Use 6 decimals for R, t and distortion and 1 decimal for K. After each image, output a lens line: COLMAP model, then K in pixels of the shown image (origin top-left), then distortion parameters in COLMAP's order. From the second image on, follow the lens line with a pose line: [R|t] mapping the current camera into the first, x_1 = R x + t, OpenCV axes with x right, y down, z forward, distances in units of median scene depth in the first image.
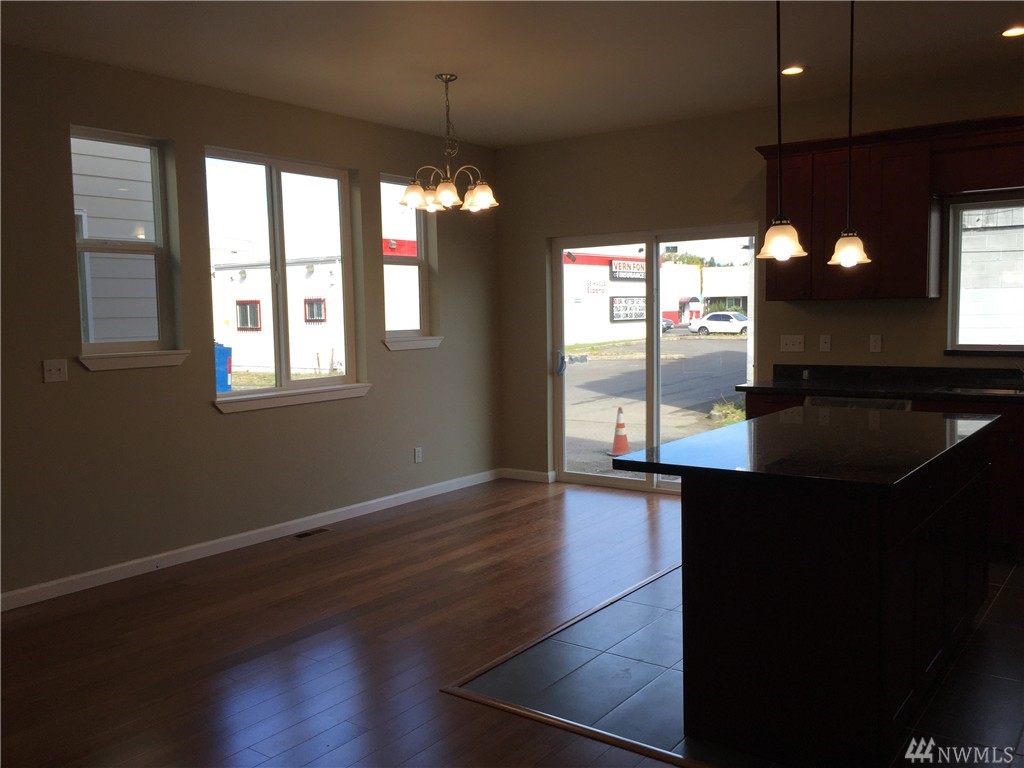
lens RADIAL K [[874.7, 0, 512.8], [0, 874.7, 385.7], [0, 0, 1]] dist [0.008599, 0.002649]
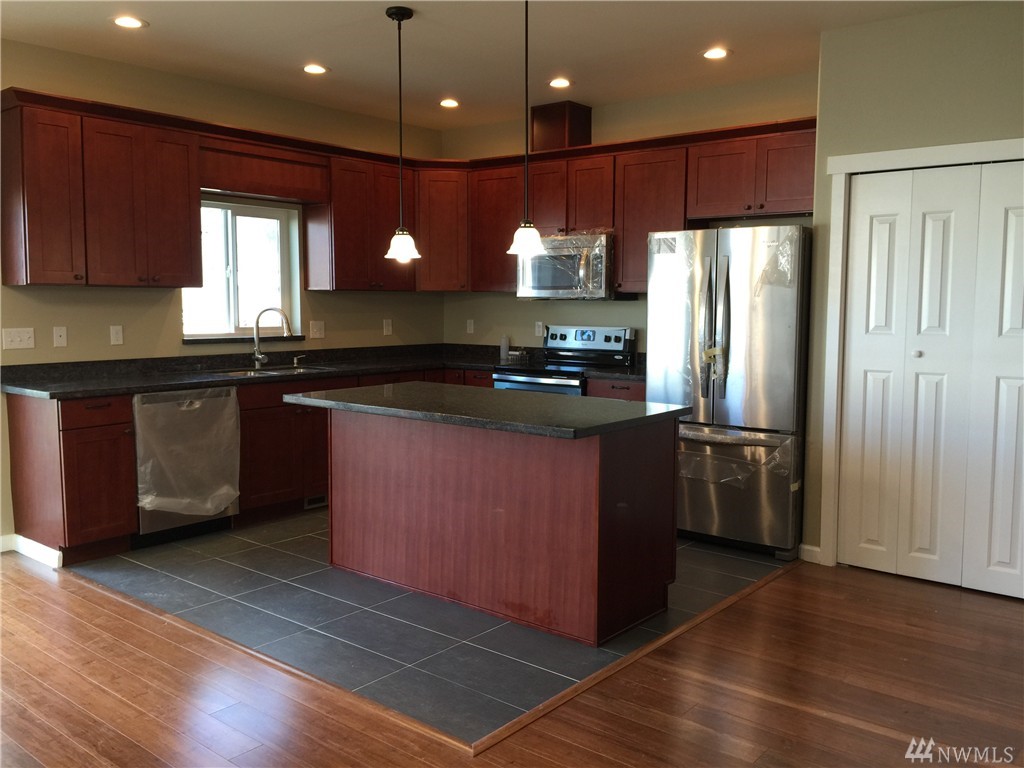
lens RADIAL K [[874.7, 0, 512.6], [0, 874.7, 382.3], [0, 0, 1]] dist [0.008599, 0.002649]
pose [[0.042117, -0.070518, 0.996621, -0.578667], [0.075934, 0.994847, 0.067184, -0.032901], [-0.996223, 0.072848, 0.047255, 0.613046]]
